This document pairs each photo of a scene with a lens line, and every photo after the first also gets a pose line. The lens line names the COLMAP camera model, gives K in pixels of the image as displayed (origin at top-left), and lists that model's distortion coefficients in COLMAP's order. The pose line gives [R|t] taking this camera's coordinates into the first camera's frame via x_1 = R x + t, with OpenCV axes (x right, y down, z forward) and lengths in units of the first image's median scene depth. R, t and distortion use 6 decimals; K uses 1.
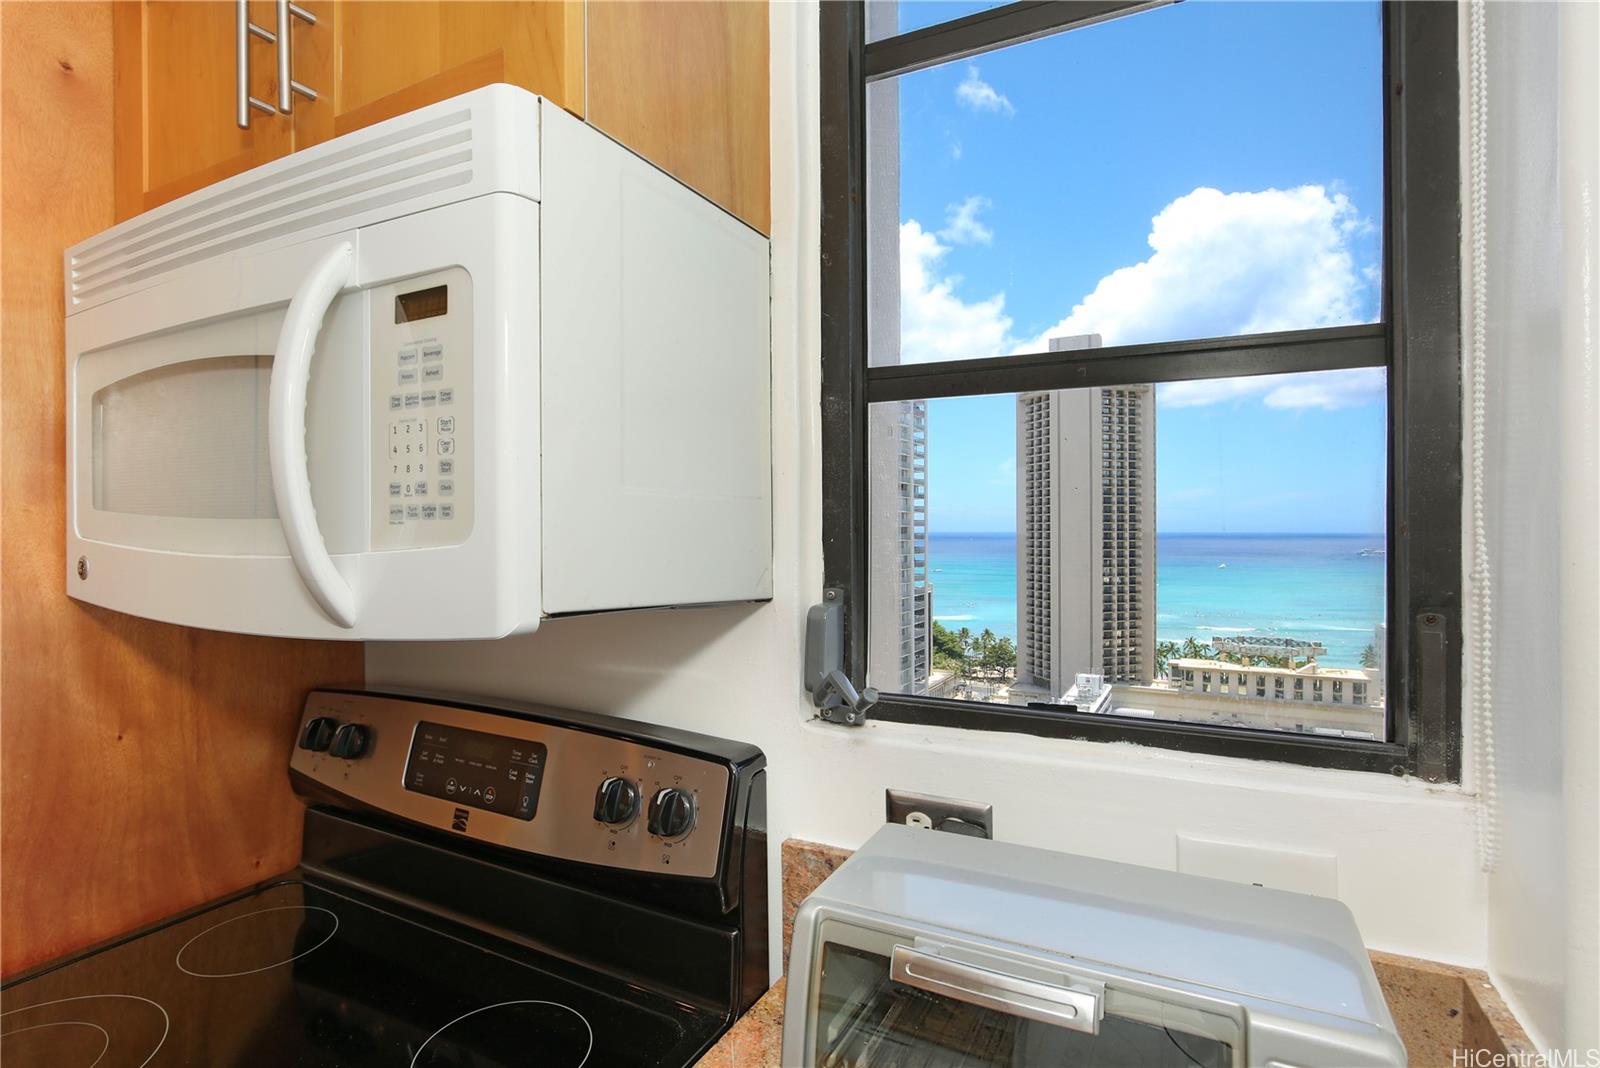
lens RADIAL K [[809.7, 0, 796.0], [0, 809.7, 546.6], [0, 0, 1]] dist [-0.017399, 0.001327]
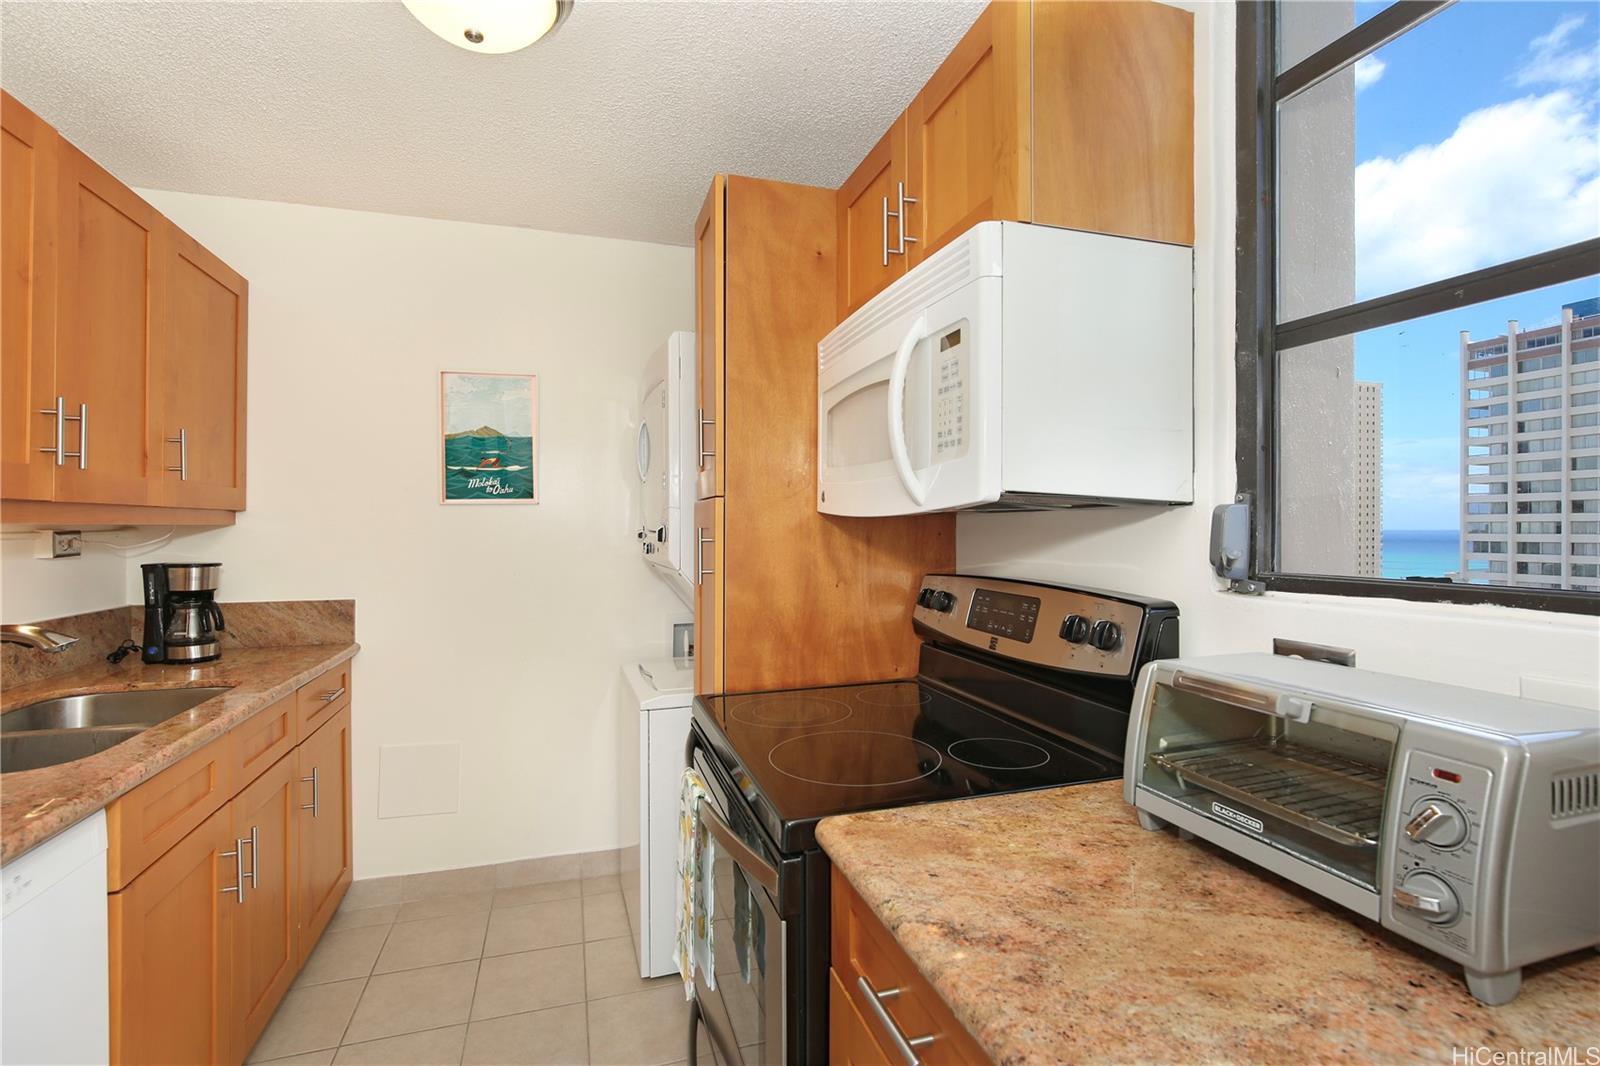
lens RADIAL K [[723.8, 0, 794.4], [0, 723.8, 531.7], [0, 0, 1]] dist [-0.011284, 0.000723]
pose [[0.713653, 0.000539, -0.700499, 0.361265], [-0.009952, 0.999907, -0.009370, 0.136594], [0.700429, 0.013658, 0.713592, -0.382433]]
